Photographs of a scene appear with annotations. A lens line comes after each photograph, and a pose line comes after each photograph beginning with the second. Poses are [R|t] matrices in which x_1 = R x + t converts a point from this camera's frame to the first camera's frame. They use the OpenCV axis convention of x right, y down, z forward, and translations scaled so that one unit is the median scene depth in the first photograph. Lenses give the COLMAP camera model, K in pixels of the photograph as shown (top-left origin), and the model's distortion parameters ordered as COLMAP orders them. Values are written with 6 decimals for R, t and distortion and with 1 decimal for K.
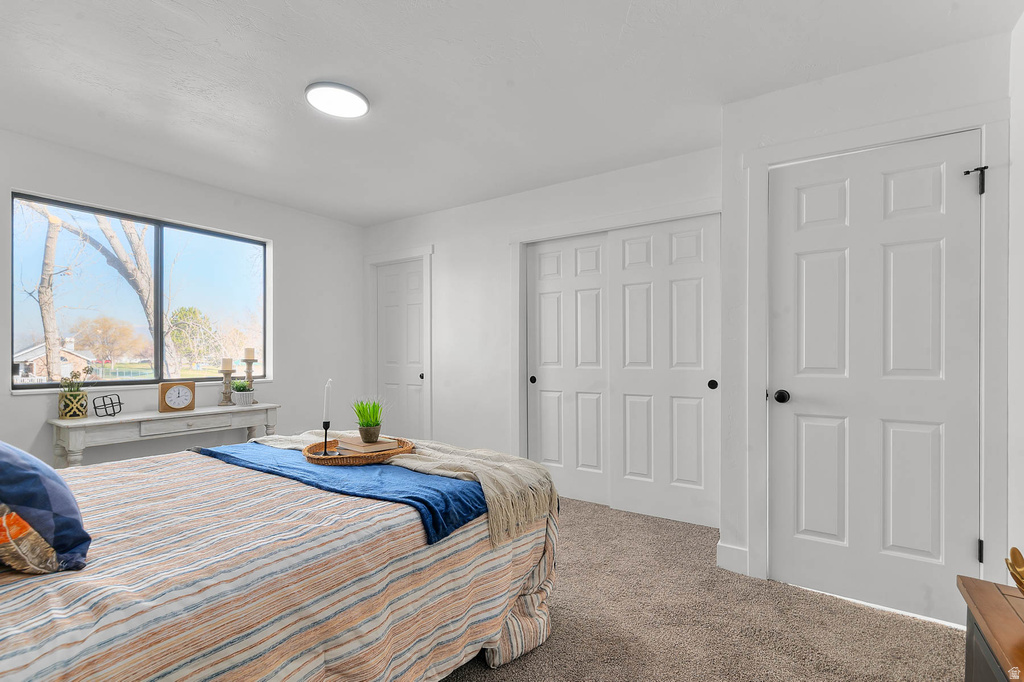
lens RADIAL K [[466.9, 0, 512.0], [0, 466.9, 341.0], [0, 0, 1]] dist [0.000557, 0.000001]
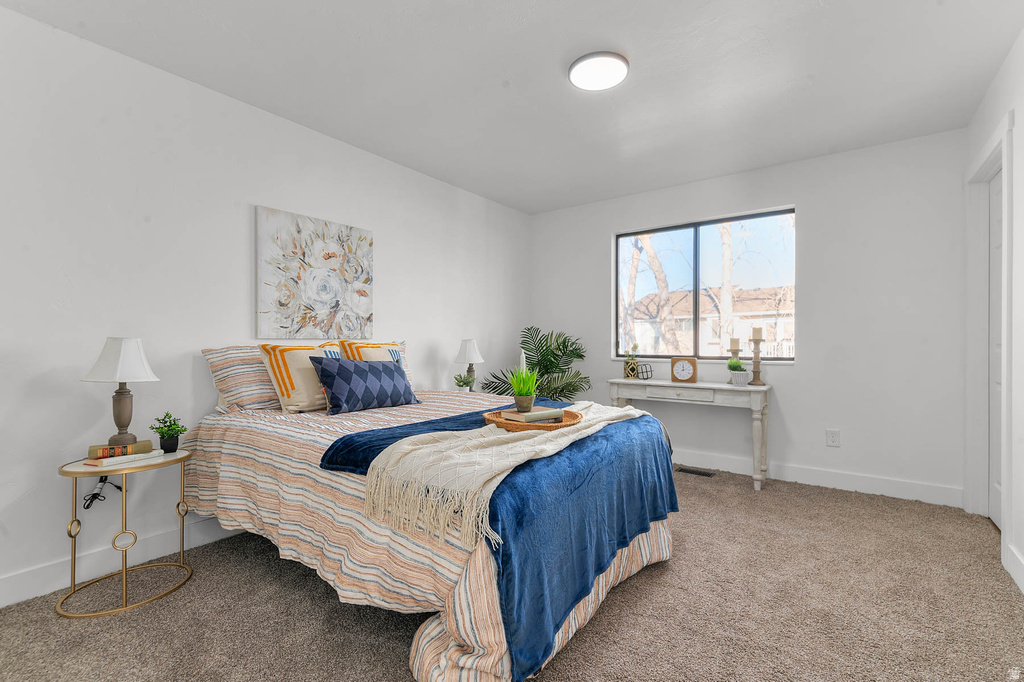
lens RADIAL K [[432.3, 0, 512.0], [0, 432.3, 341.0], [0, 0, 1]] dist [-0.000601, -0.000029]
pose [[-0.017512, -0.001814, -0.999845, 0.370832], [0.024515, 0.999697, -0.002243, 0.036485], [0.999546, -0.024551, -0.017462, 0.568800]]
